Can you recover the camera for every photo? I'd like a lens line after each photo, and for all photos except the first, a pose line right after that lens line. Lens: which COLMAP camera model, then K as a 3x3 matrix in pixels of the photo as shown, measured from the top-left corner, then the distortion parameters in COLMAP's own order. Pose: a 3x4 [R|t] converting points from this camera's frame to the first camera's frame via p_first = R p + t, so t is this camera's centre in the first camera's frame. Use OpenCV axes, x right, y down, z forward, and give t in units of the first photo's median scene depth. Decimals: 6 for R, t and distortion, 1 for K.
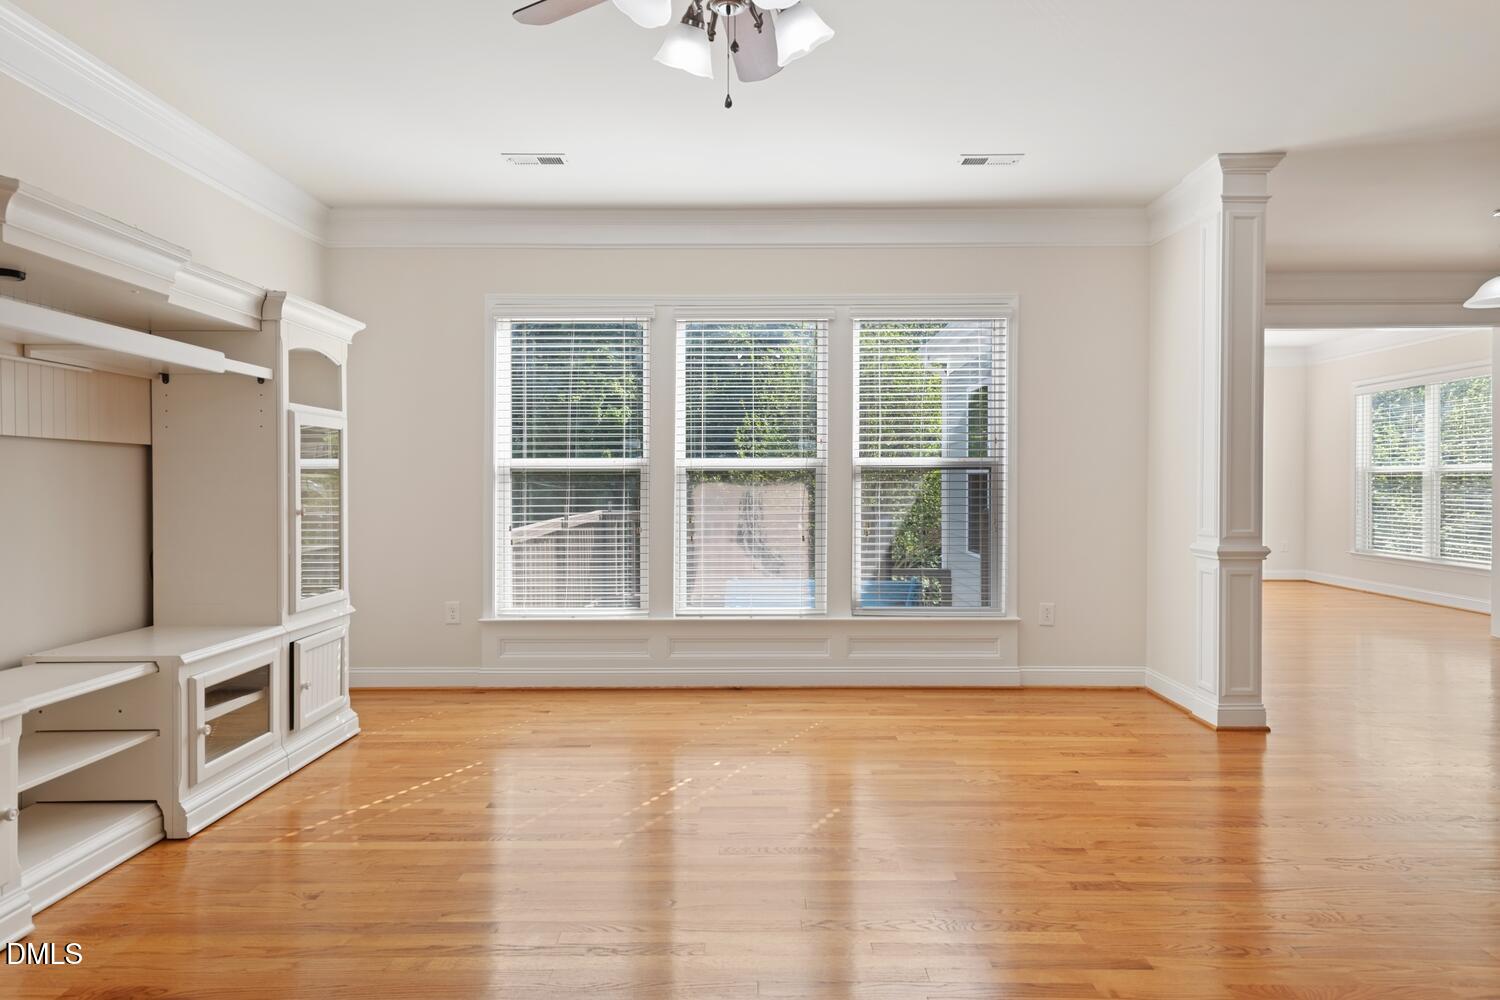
lens RADIAL K [[859.9, 0, 748.2], [0, 859.9, 490.6], [0, 0, 1]] dist [-0.024210, -0.000360]
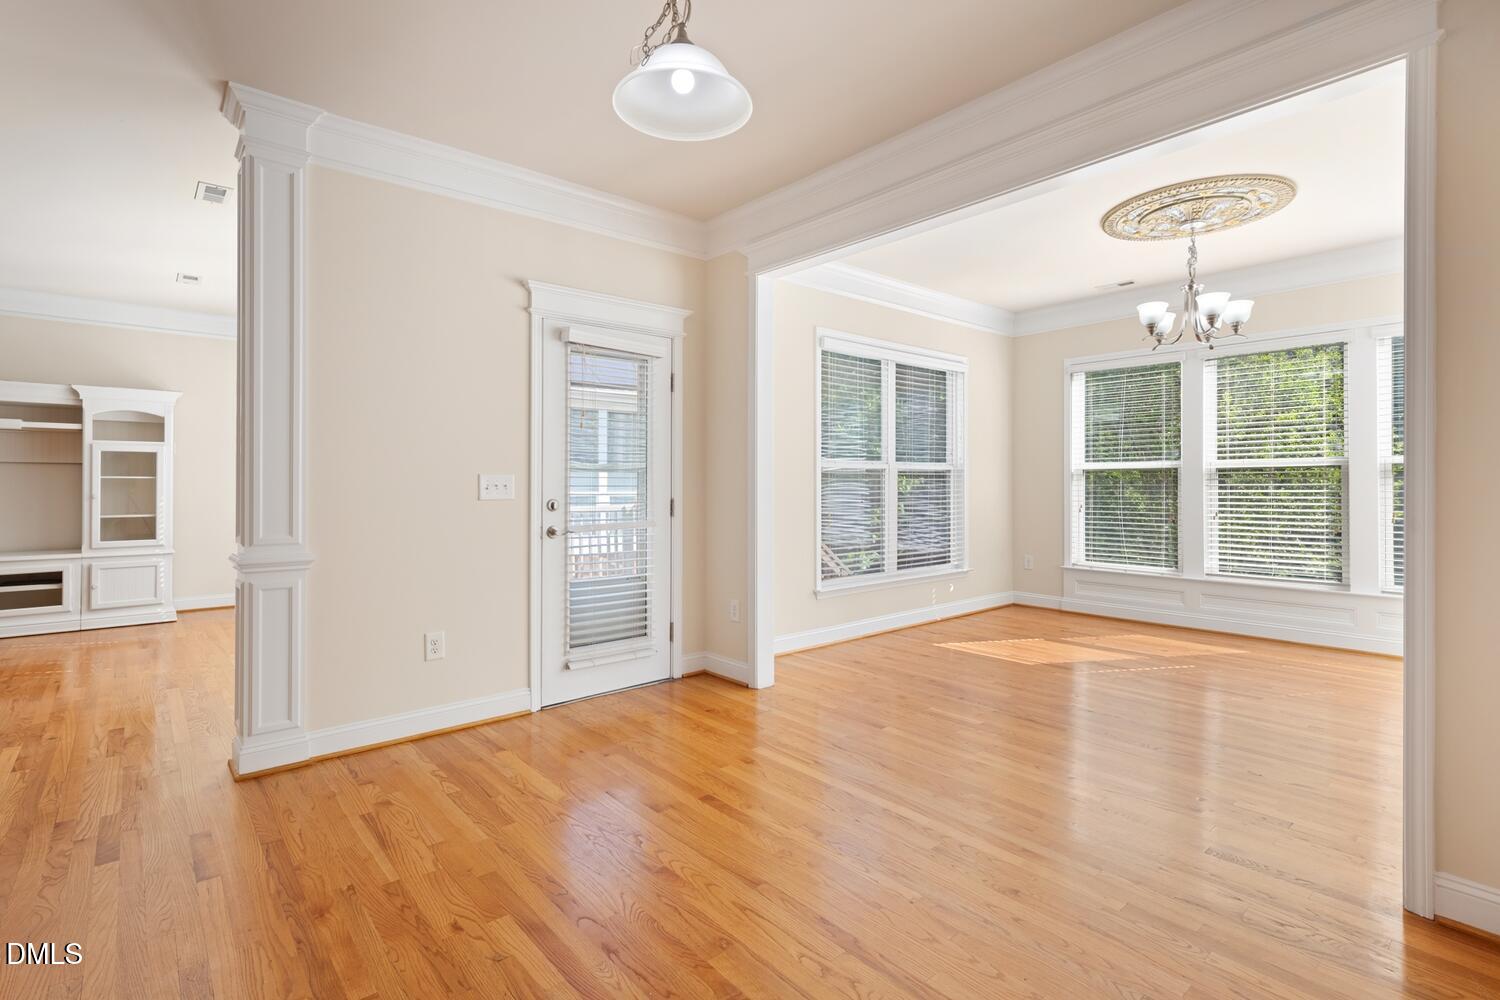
lens RADIAL K [[696.9, 0, 750.2], [0, 696.9, 485.6], [0, 0, 1]] dist [0.007212, -0.002773]
pose [[0.648246, -0.002329, -0.761428, 1.700273], [-0.004040, 0.999971, -0.006499, 0.006195], [0.761421, 0.007289, 0.648217, 1.137223]]
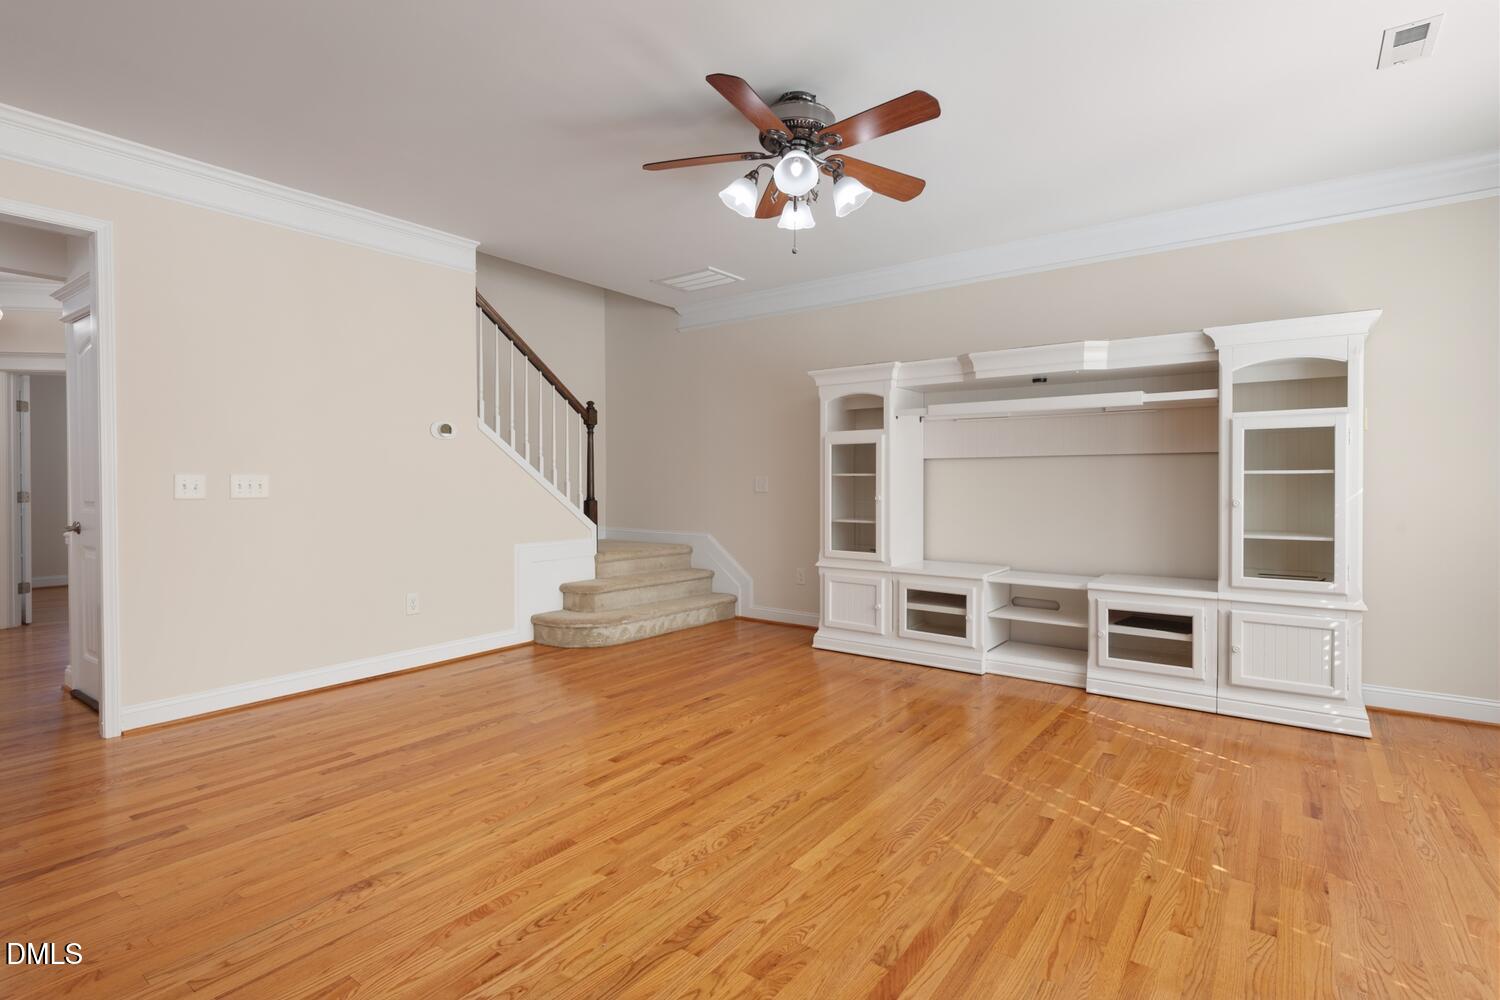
lens RADIAL K [[707.7, 0, 747.0], [0, 707.7, 488.3], [0, 0, 1]] dist [-0.002276, -0.000338]
pose [[-0.600746, 0.016924, -0.799261, 0.704352], [0.004349, 0.999830, 0.017903, -0.016664], [0.799428, 0.007279, -0.600718, 1.079935]]
